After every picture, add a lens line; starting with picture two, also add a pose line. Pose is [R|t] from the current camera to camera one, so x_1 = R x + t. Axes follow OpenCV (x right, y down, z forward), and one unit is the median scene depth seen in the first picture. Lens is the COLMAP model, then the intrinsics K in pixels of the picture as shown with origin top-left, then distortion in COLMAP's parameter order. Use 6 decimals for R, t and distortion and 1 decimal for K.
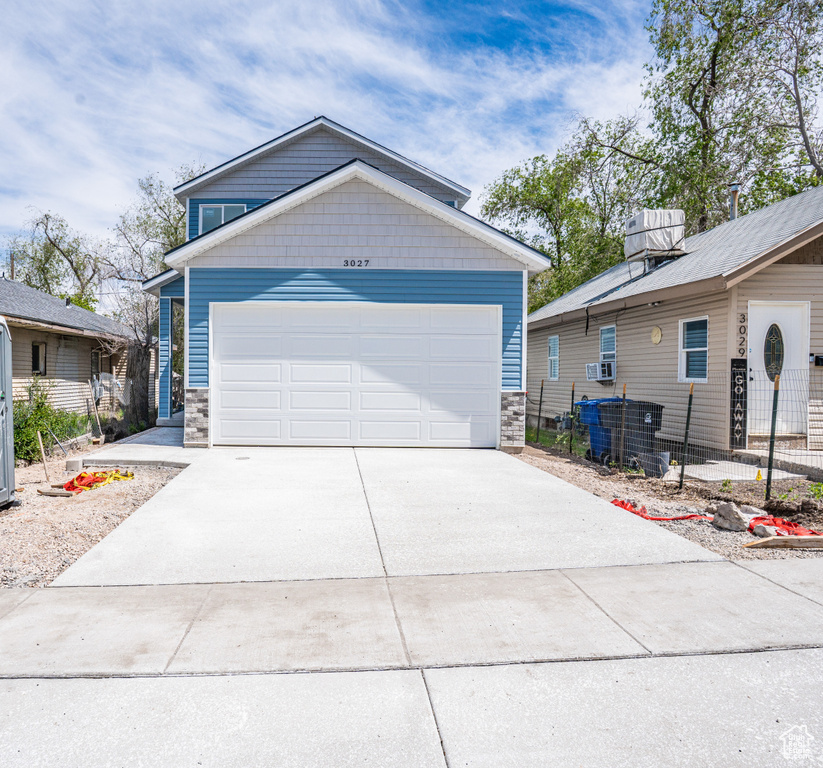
lens RADIAL K [[574.1, 0, 339.3], [0, 574.1, 388.1], [0, 0, 1]] dist [-0.071438, 0.034877]
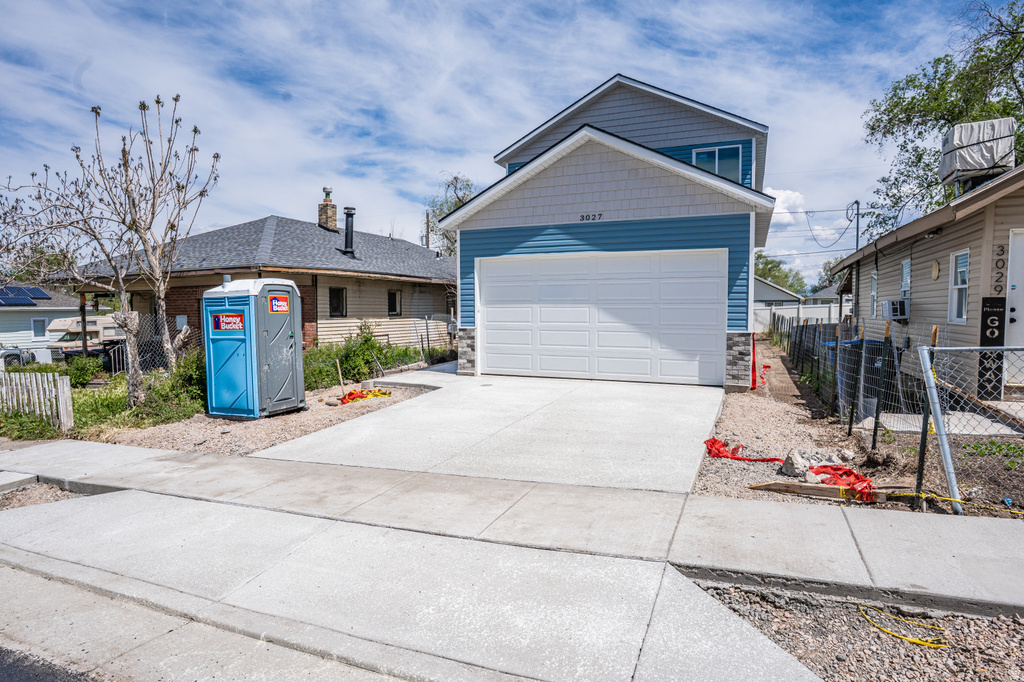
lens RADIAL K [[541.1, 0, 526.1], [0, 541.1, 341.8], [0, 0, 1]] dist [-0.066901, 0.039287]
pose [[0.924079, 0.013572, -0.381961, 0.319894], [0.000414, 0.999333, 0.036509, -0.012008], [0.382202, -0.033895, 0.923457, -0.036560]]
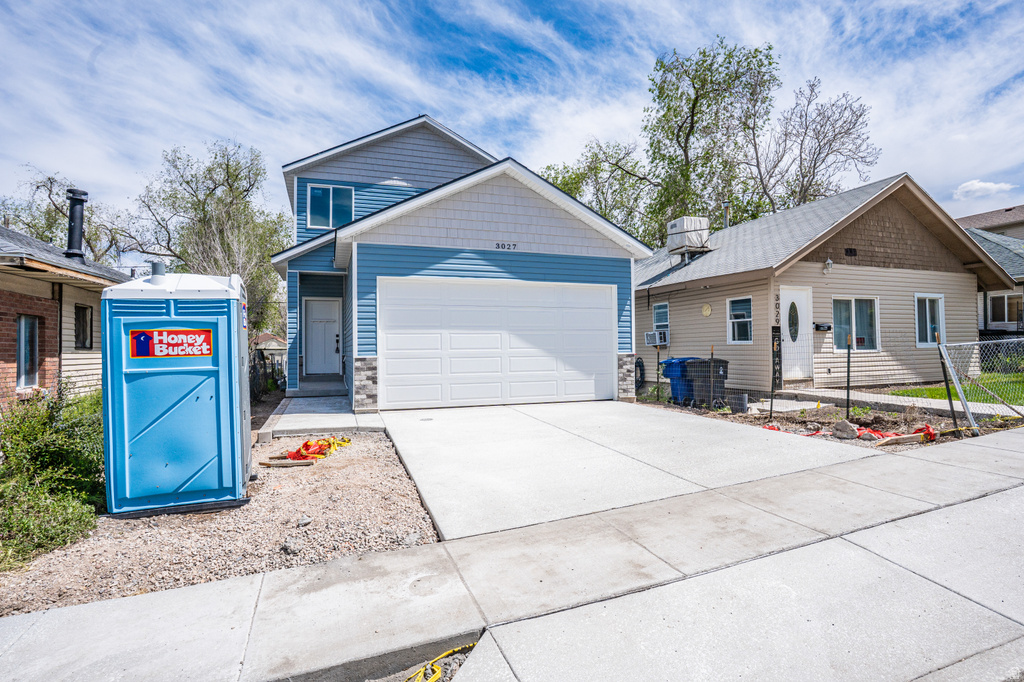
lens RADIAL K [[508.9, 0, 512.0], [0, 508.9, 341.0], [0, 0, 1]] dist [-0.083840, 0.040671]
pose [[0.941510, -0.013294, 0.336722, -0.308609], [0.026211, 0.999083, -0.033845, 0.009579], [-0.335963, 0.040691, 0.940996, 0.031983]]
